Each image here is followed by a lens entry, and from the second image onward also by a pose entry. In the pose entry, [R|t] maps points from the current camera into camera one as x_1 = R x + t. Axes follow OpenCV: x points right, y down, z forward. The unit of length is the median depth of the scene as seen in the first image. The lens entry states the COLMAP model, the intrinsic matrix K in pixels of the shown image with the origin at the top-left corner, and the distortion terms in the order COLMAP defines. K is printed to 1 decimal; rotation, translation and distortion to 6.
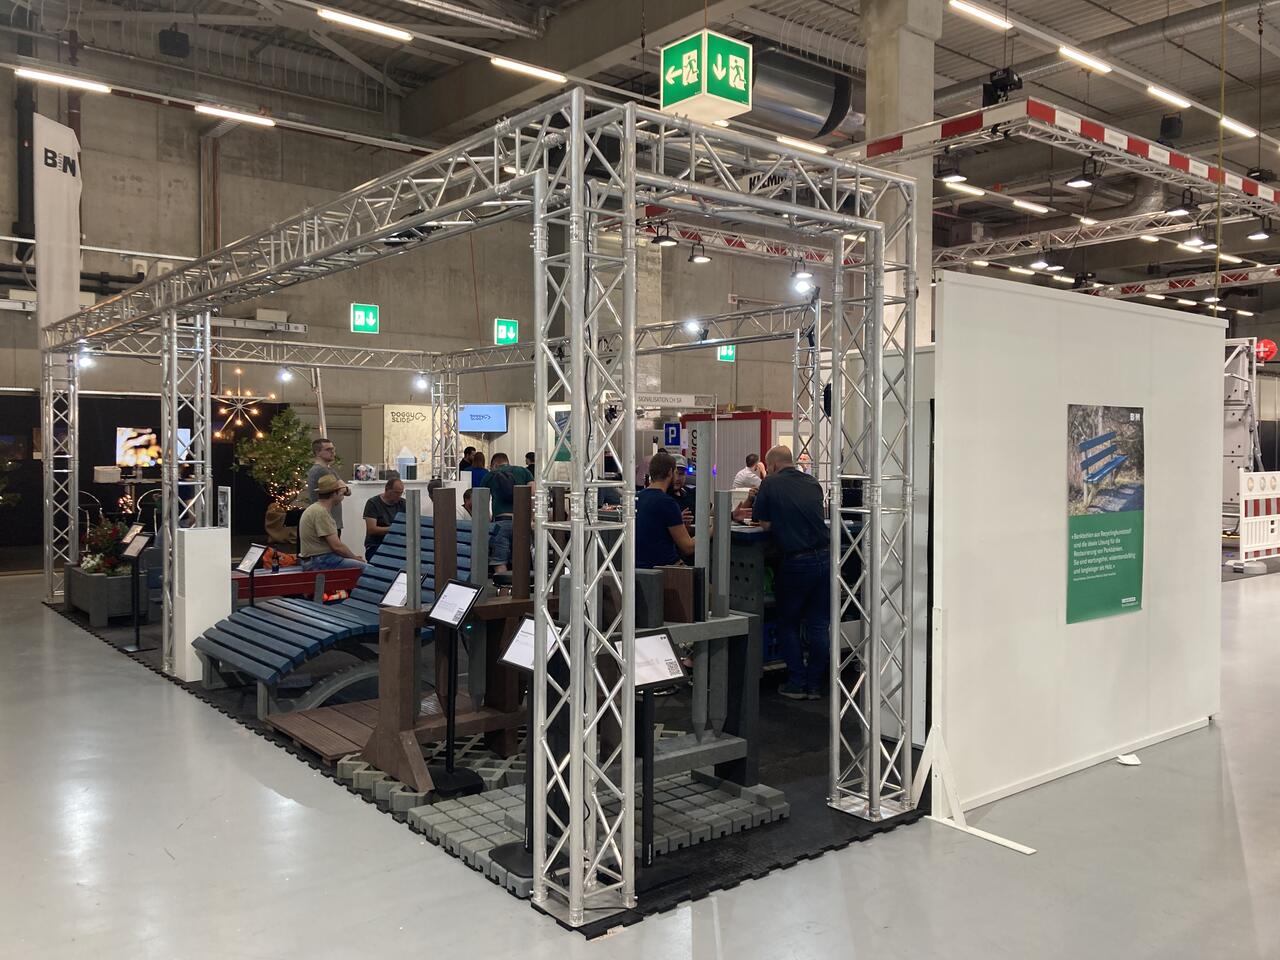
lens RADIAL K [[1053.6, 0, 636.0], [0, 1053.6, 474.6], [0, 0, 1]] dist [0.047818, -0.018059]
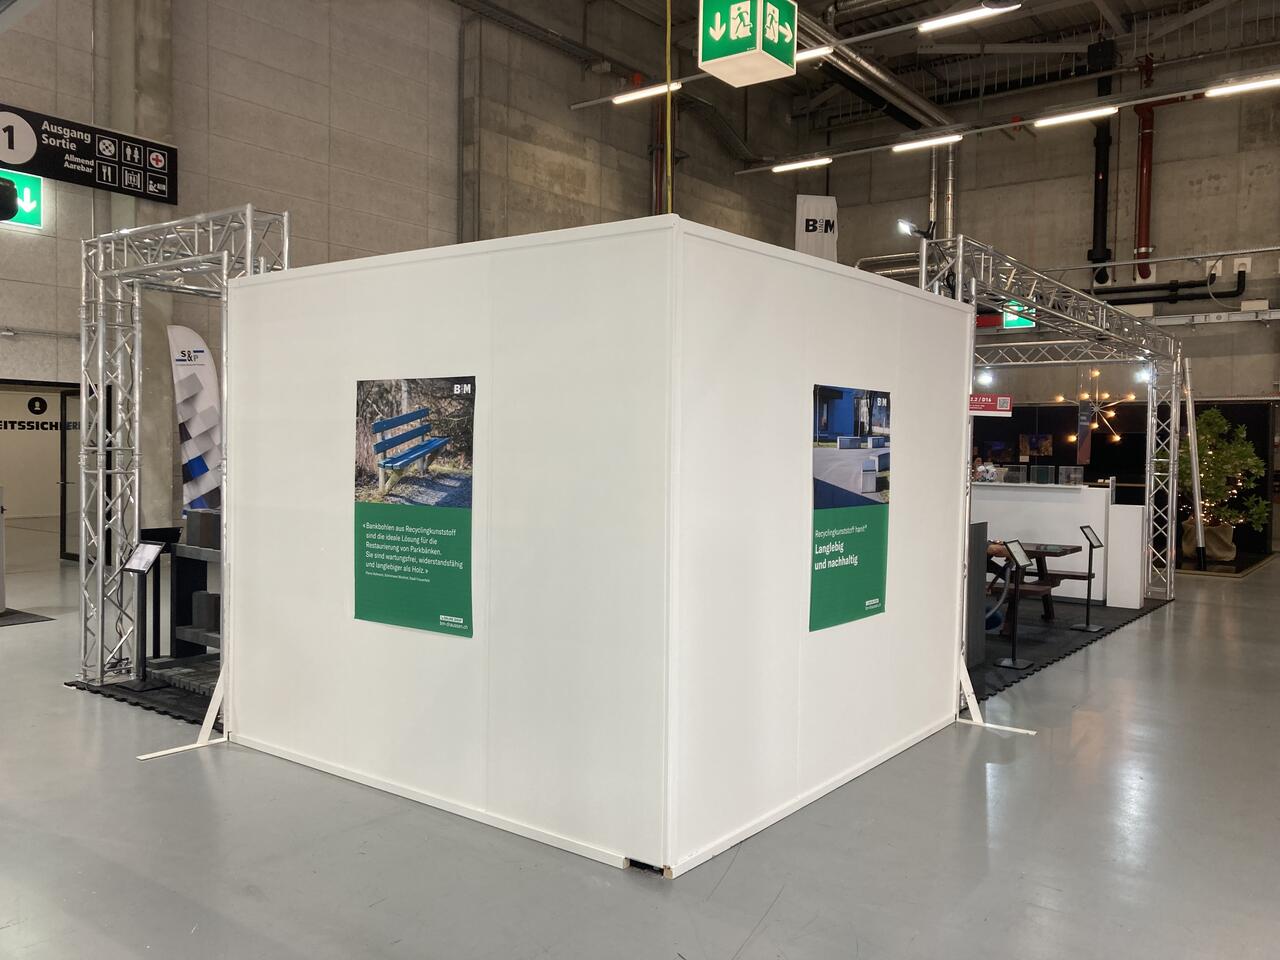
lens RADIAL K [[1053.6, 0, 636.0], [0, 1053.6, 474.6], [0, 0, 1]] dist [0.047818, -0.018059]
pose [[0.238359, 0.025962, -0.970830, 1.266164], [-0.040317, 0.999045, 0.016818, -0.009314], [0.970340, 0.035132, 0.239178, 0.944952]]
